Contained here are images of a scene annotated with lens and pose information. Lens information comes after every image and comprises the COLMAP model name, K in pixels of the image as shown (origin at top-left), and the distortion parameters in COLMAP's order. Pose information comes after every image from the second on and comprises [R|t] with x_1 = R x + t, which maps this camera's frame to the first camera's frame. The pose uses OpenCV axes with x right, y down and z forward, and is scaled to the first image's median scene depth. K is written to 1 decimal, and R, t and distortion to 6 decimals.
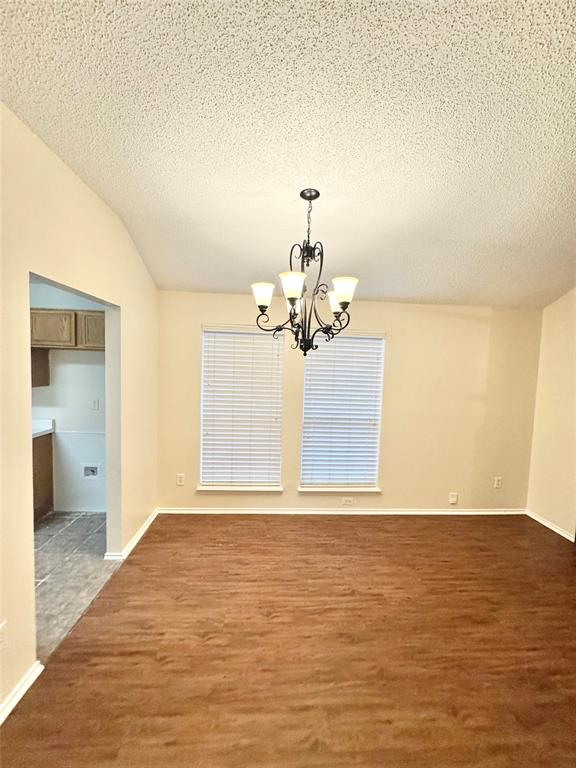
lens RADIAL K [[304.7, 0, 285.7], [0, 304.7, 384.1], [0, 0, 1]] dist [-0.005275, 0.001228]
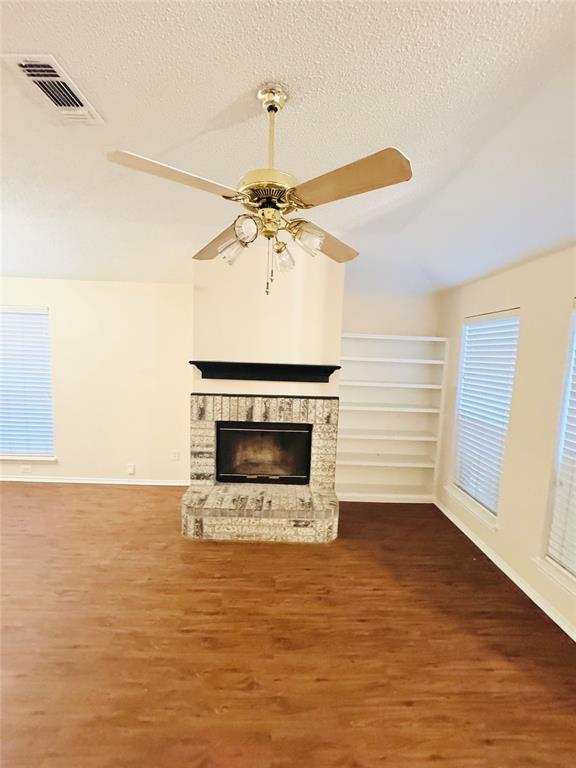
lens RADIAL K [[304.7, 0, 289.6], [0, 304.7, 383.9], [0, 0, 1]] dist [-0.005275, 0.001228]
pose [[0.999245, 0.008262, -0.037967, 1.273801], [-0.006920, 0.999352, 0.035326, 0.046768], [0.038235, -0.035037, 0.998654, -0.017513]]
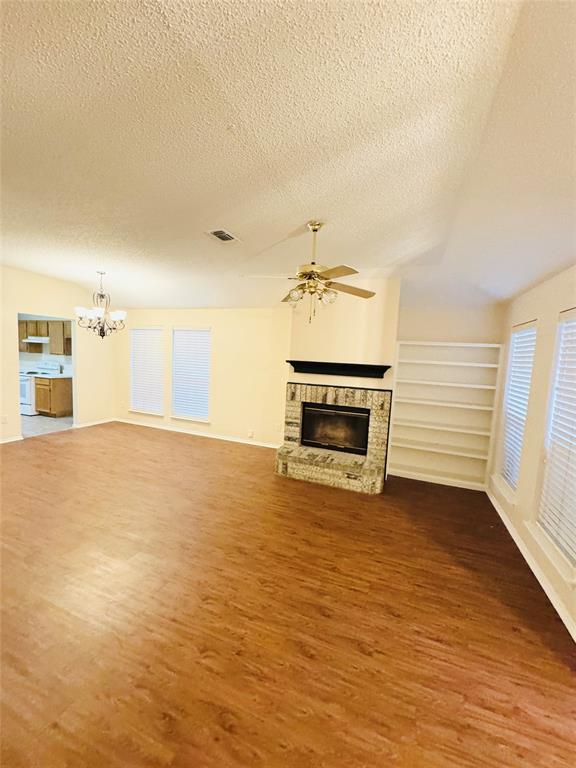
lens RADIAL K [[304.7, 0, 290.6], [0, 304.7, 382.4], [0, 0, 1]] dist [-0.005275, 0.001228]
pose [[0.909965, 0.050400, -0.411610, 1.531125], [-0.045187, 0.998728, 0.022392, 0.081238], [0.412215, -0.001777, 0.911085, -0.369580]]
